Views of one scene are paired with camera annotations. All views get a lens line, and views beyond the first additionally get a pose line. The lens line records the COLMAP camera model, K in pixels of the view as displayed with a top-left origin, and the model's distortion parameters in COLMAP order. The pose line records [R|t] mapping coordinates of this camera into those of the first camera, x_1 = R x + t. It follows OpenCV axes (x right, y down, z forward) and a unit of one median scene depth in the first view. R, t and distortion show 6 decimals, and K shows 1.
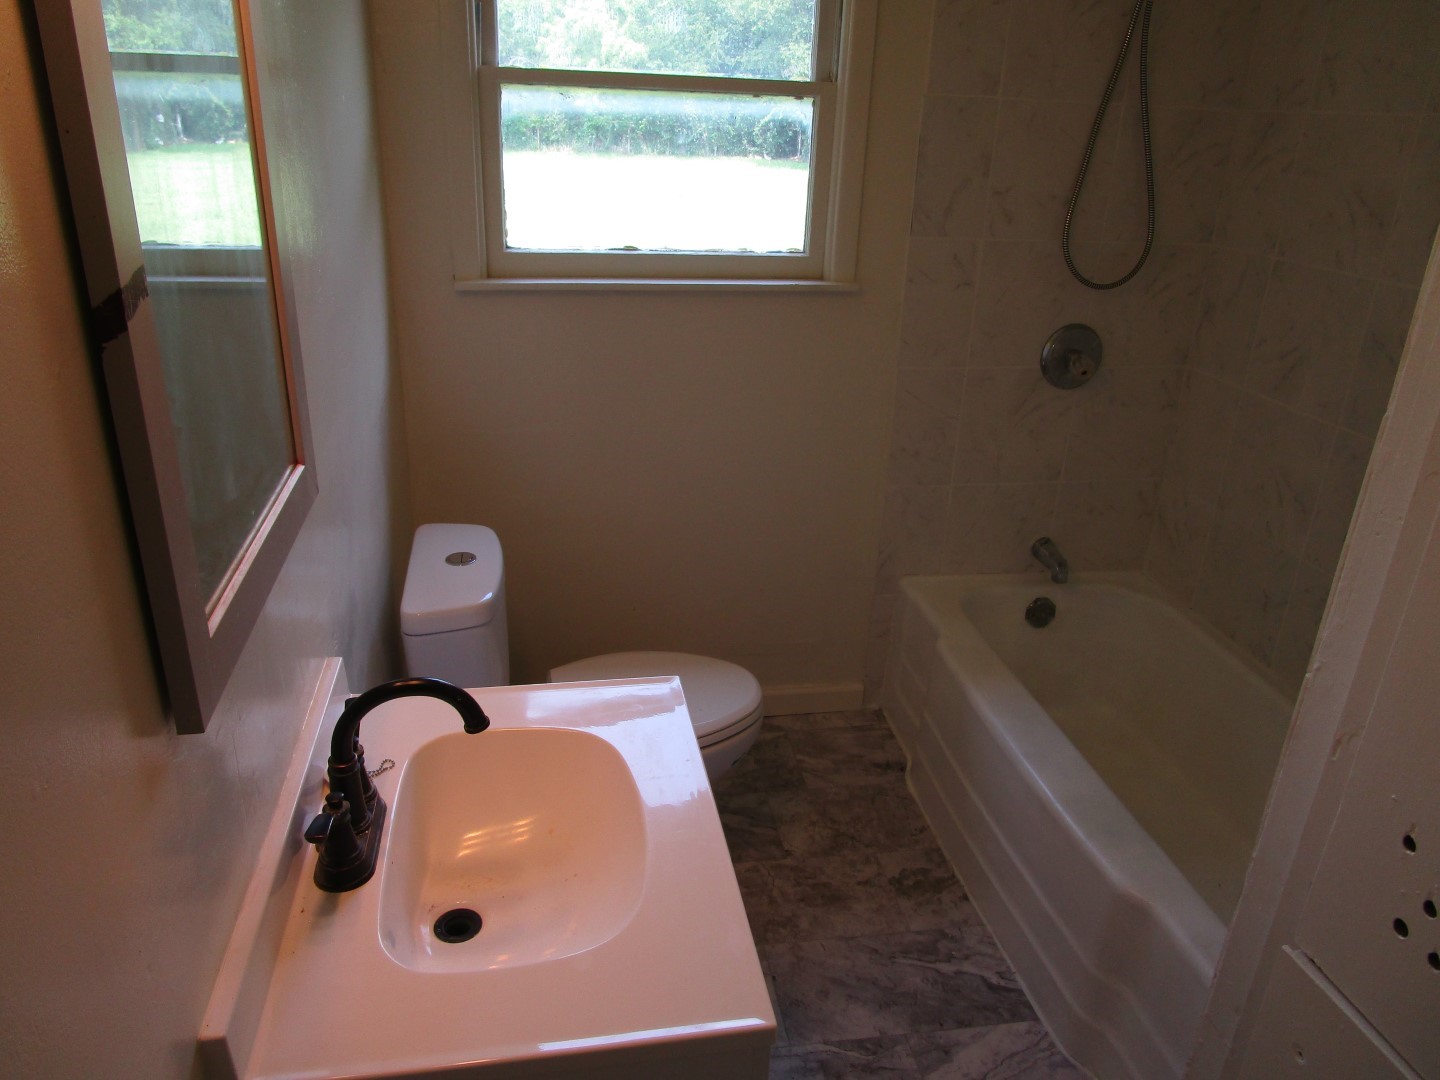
lens RADIAL K [[1017.1, 0, 724.4], [0, 1017.1, 541.7], [0, 0, 1]] dist [-0.034090, 0.012195]
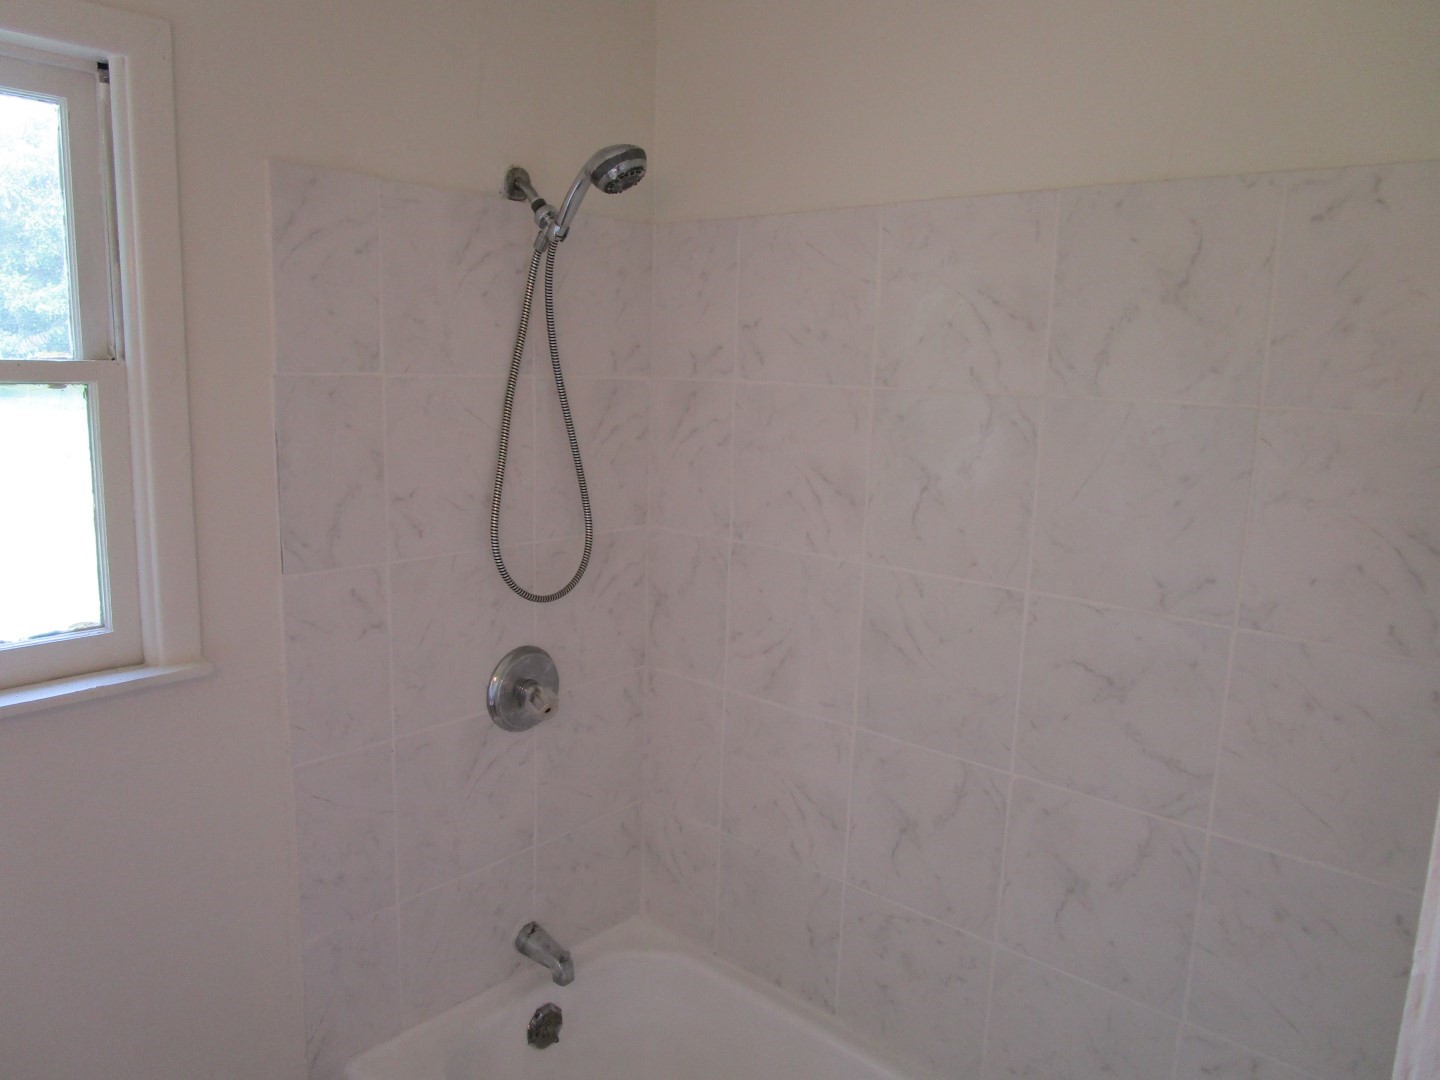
lens RADIAL K [[1017.1, 0, 716.9], [0, 1017.1, 533.6], [0, 0, 1]] dist [-0.034090, 0.012195]
pose [[0.786602, -0.115326, 0.606594, 0.009800], [0.242966, 0.960961, -0.132368, -0.168059], [-0.567648, 0.251503, 0.783914, 0.309650]]
